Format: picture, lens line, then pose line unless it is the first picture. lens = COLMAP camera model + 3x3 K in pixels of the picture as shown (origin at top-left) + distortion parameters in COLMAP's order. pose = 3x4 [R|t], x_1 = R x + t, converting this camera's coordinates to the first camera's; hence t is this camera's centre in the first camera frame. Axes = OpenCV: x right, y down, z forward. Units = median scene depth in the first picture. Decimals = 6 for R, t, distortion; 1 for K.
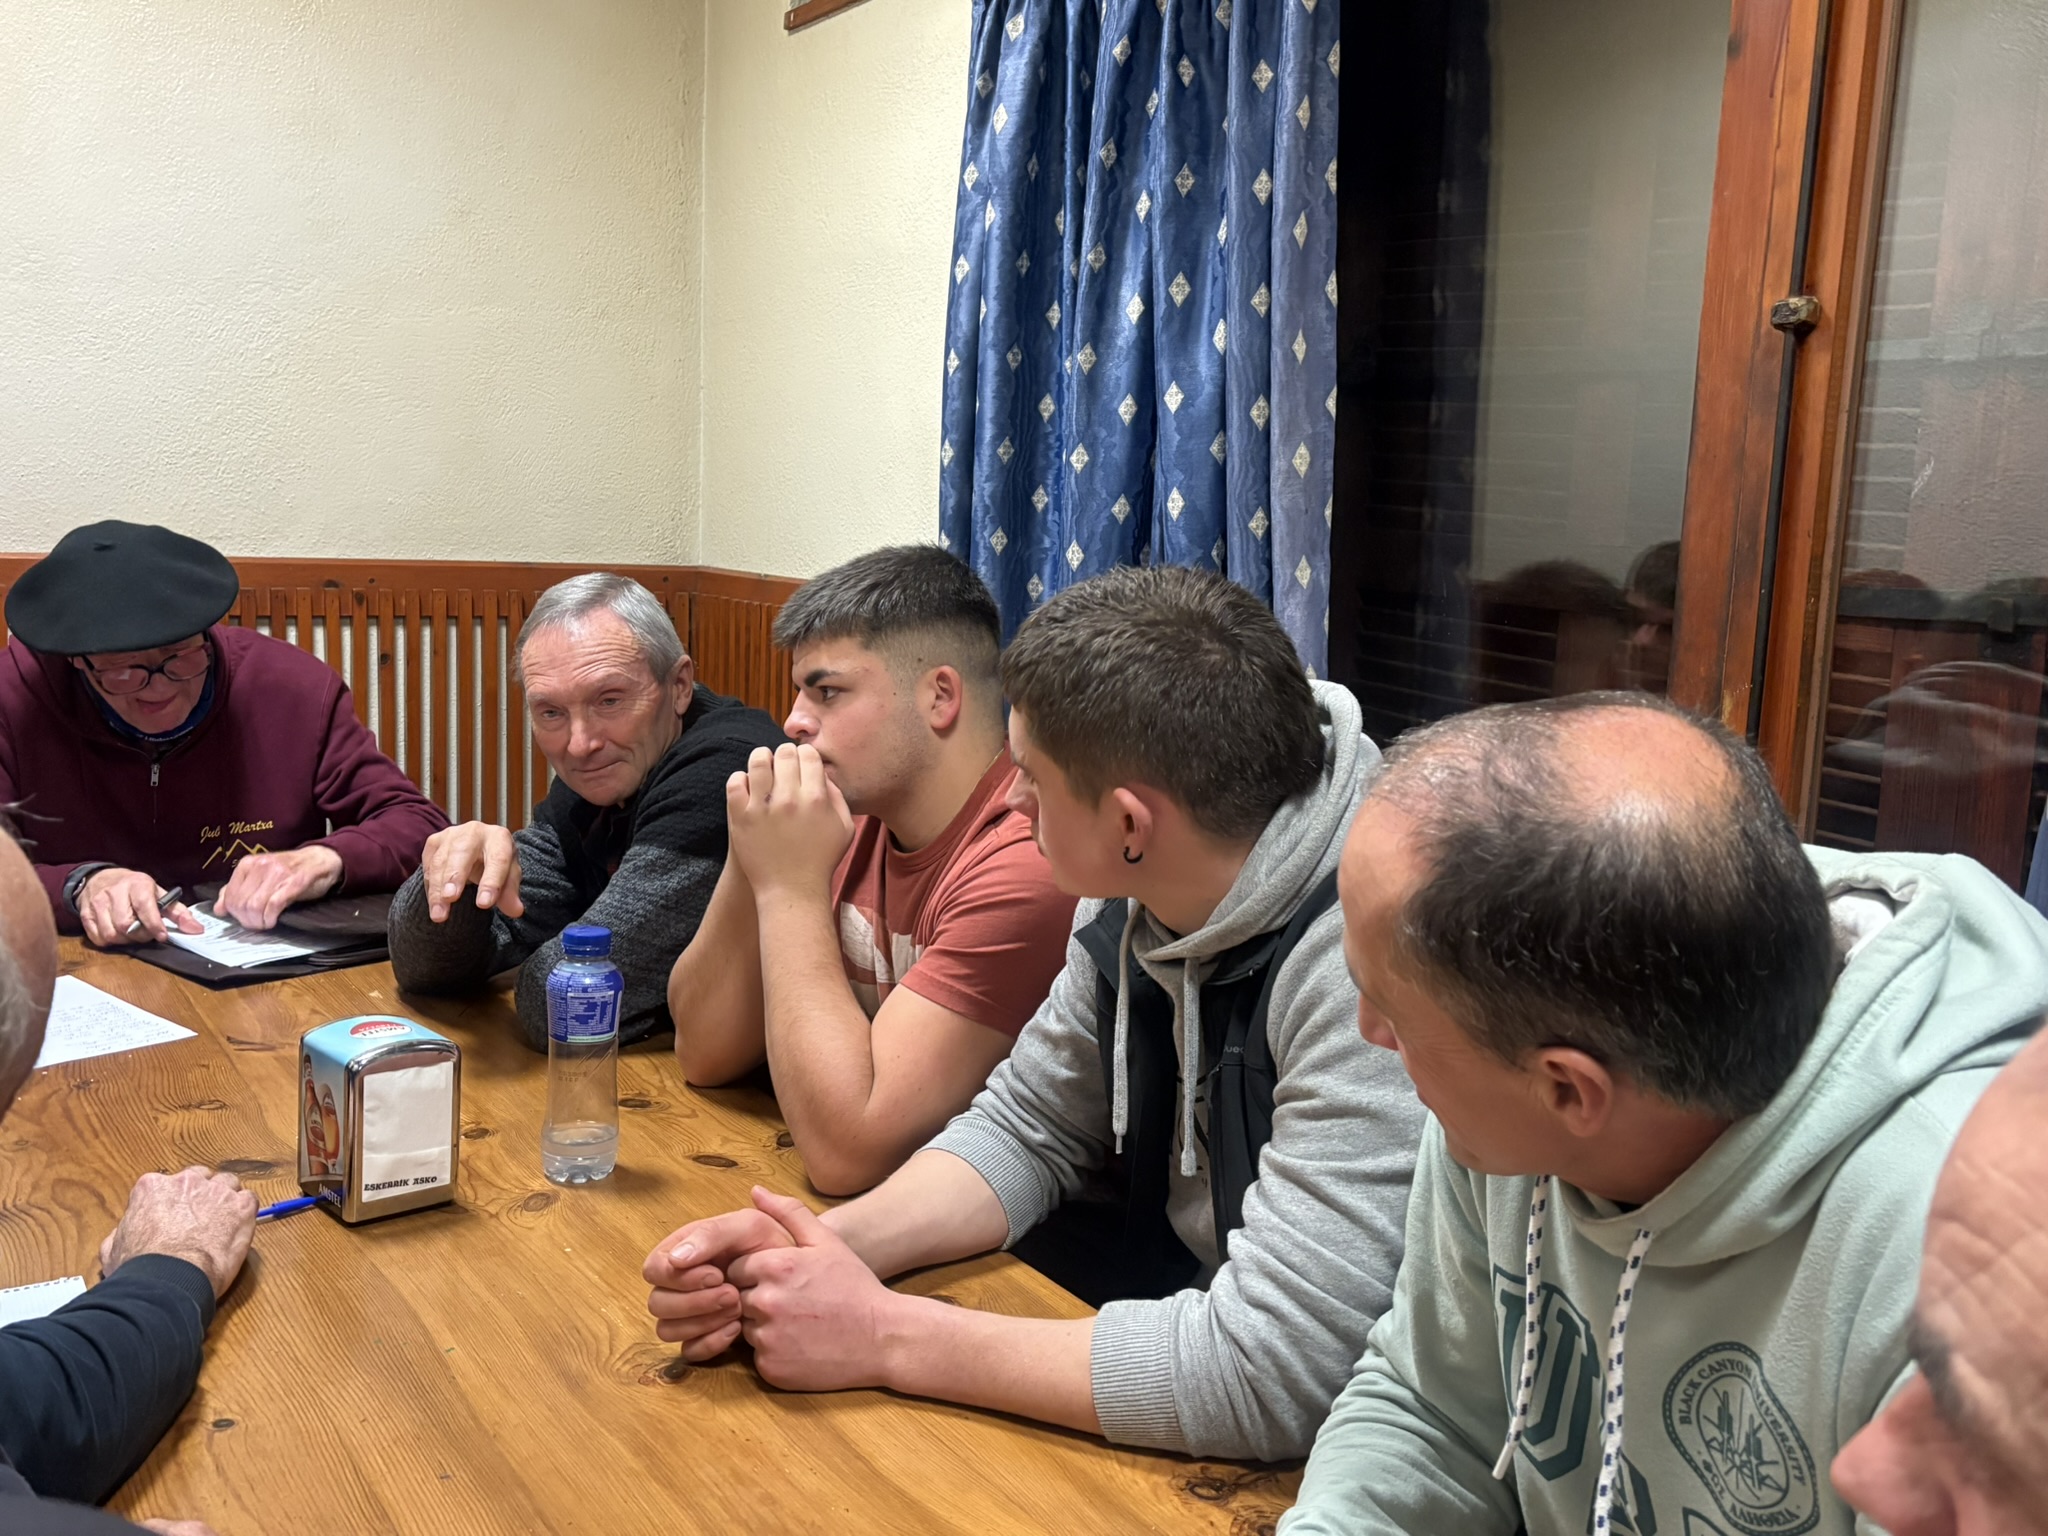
lens RADIAL K [[1820.6, 0, 1023.8], [0, 1820.6, 772.1], [0, 0, 1]] dist [0.019098, 0.004045]
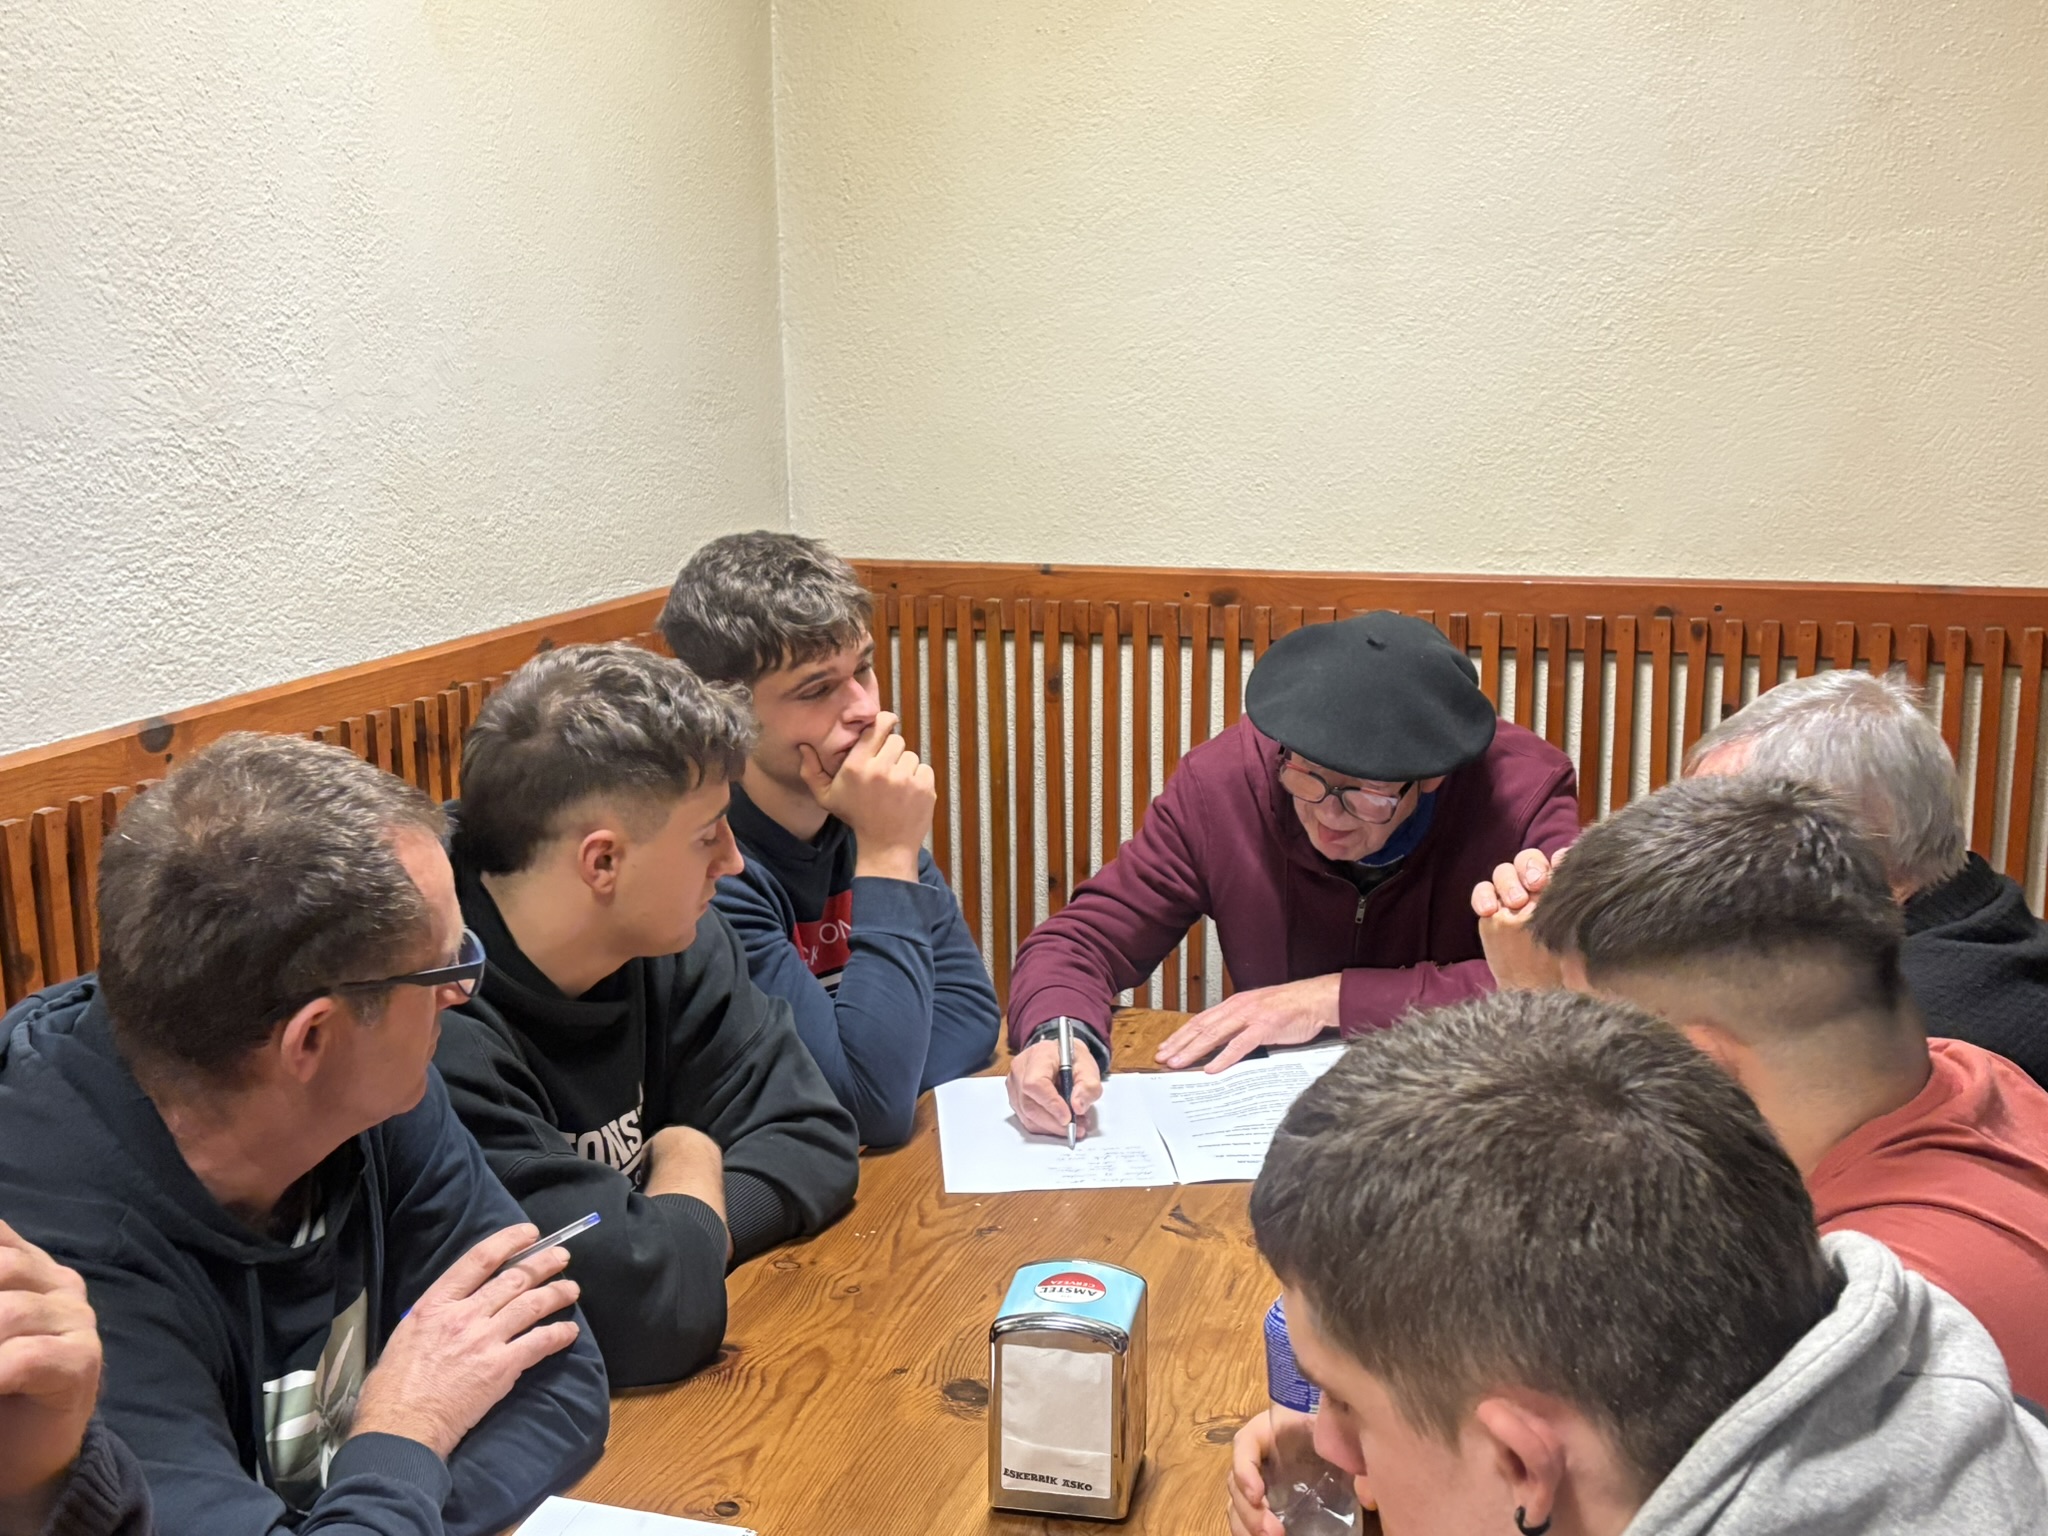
lens RADIAL K [[2344.7, 0, 1023.0], [0, 2344.7, 765.4], [0, 0, 1]] dist [0.127930, 0.000000]
pose [[0.616732, 0.111840, -0.779188, 0.460334], [-0.076784, 0.993682, 0.081852, -0.187891], [0.783419, 0.009348, 0.621423, 0.305203]]
